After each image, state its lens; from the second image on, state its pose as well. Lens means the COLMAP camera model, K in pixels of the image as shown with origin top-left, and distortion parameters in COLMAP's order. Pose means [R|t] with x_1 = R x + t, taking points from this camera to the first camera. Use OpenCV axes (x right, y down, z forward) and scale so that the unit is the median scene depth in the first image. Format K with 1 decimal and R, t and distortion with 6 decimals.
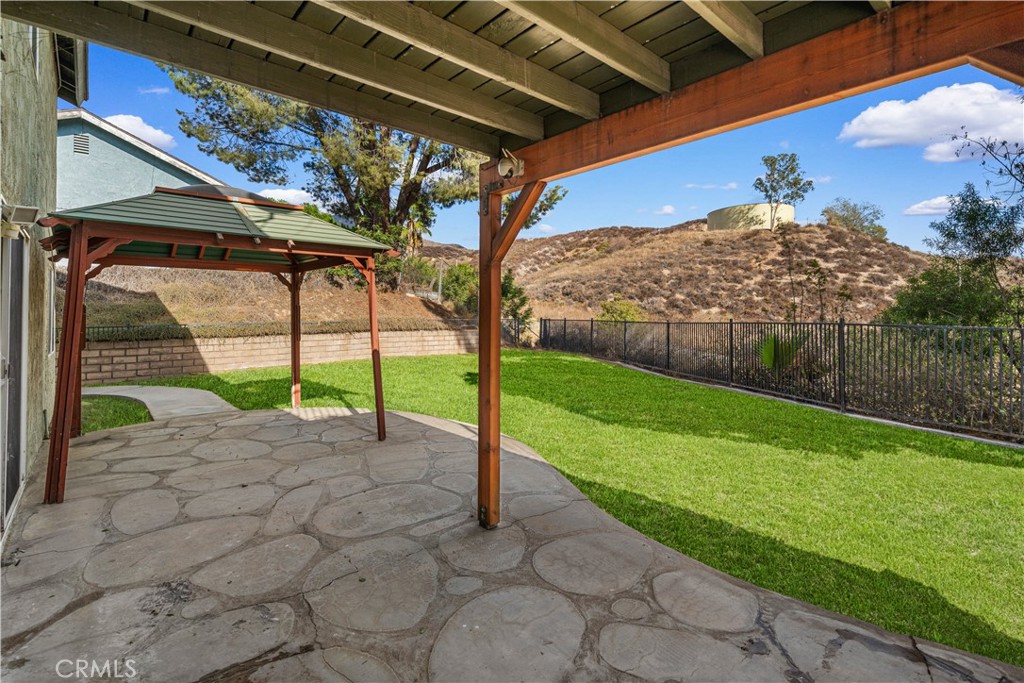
lens RADIAL K [[481.7, 0, 510.0], [0, 481.7, 310.5], [0, 0, 1]] dist [0.001428, 0.000024]
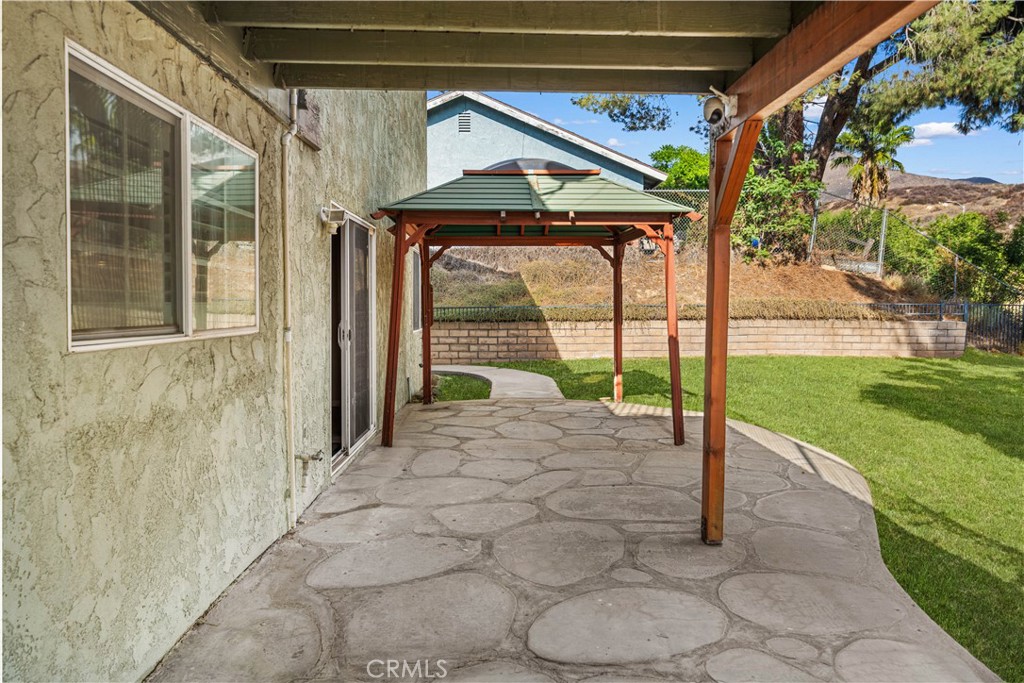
lens RADIAL K [[668.7, 0, 512.0], [0, 668.7, 341.5], [0, 0, 1]] dist [0.002057, 0.000194]
pose [[0.772425, 0.044332, -0.633557, 0.147610], [0.002987, 0.997296, 0.073427, 0.003881], [0.635100, -0.058609, 0.770204, -0.036673]]
